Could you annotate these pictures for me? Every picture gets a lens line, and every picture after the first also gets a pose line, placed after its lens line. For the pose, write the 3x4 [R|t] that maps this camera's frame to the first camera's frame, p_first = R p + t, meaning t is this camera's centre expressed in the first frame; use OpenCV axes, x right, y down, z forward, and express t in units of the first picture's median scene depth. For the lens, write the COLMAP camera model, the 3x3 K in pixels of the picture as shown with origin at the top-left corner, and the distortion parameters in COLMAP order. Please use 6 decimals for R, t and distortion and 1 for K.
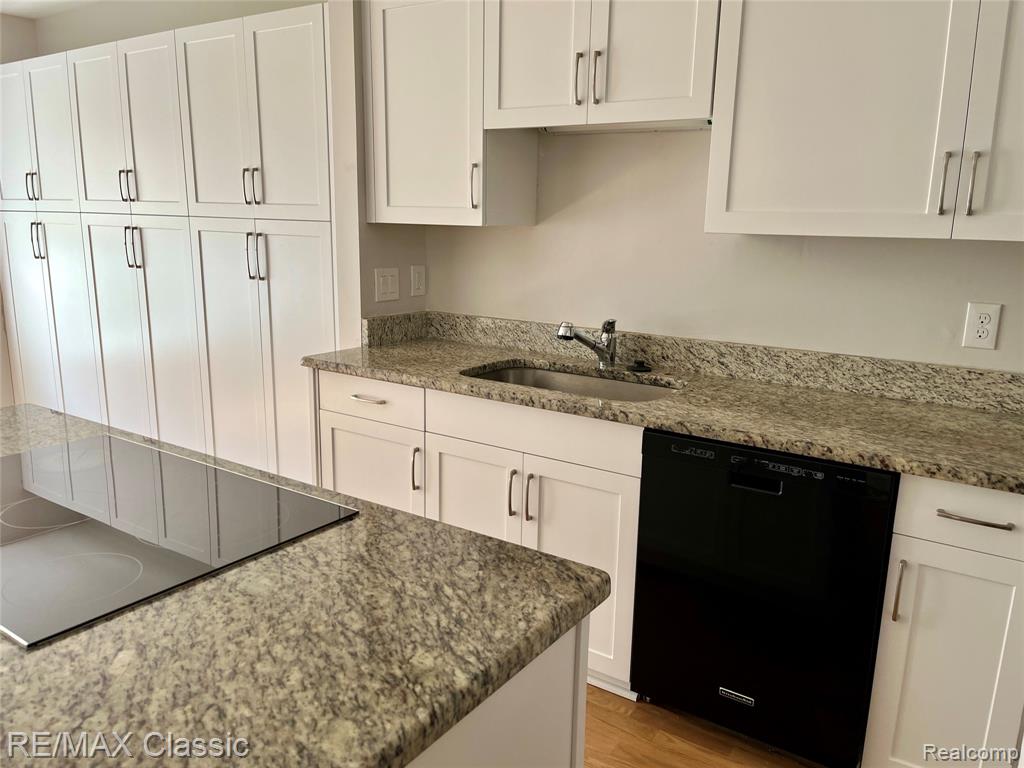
lens RADIAL K [[782.6, 0, 512.9], [0, 782.6, 392.1], [0, 0, 1]] dist [0.056004, -0.082866]
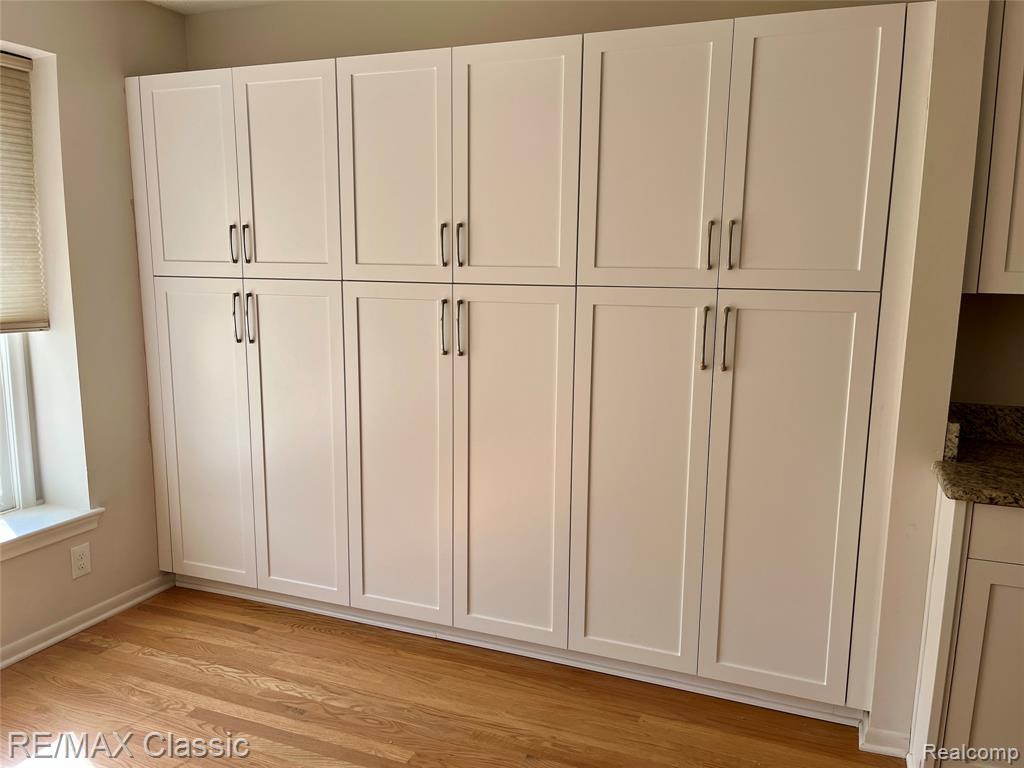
lens RADIAL K [[685.2, 0, 552.8], [0, 685.2, 380.1], [0, 0, 1]] dist [-0.001180, 0.000651]
pose [[0.961762, -0.047869, 0.269670, -0.398319], [0.064266, 0.996561, -0.052301, -0.068472], [-0.266239, 0.067631, 0.961532, 0.262308]]
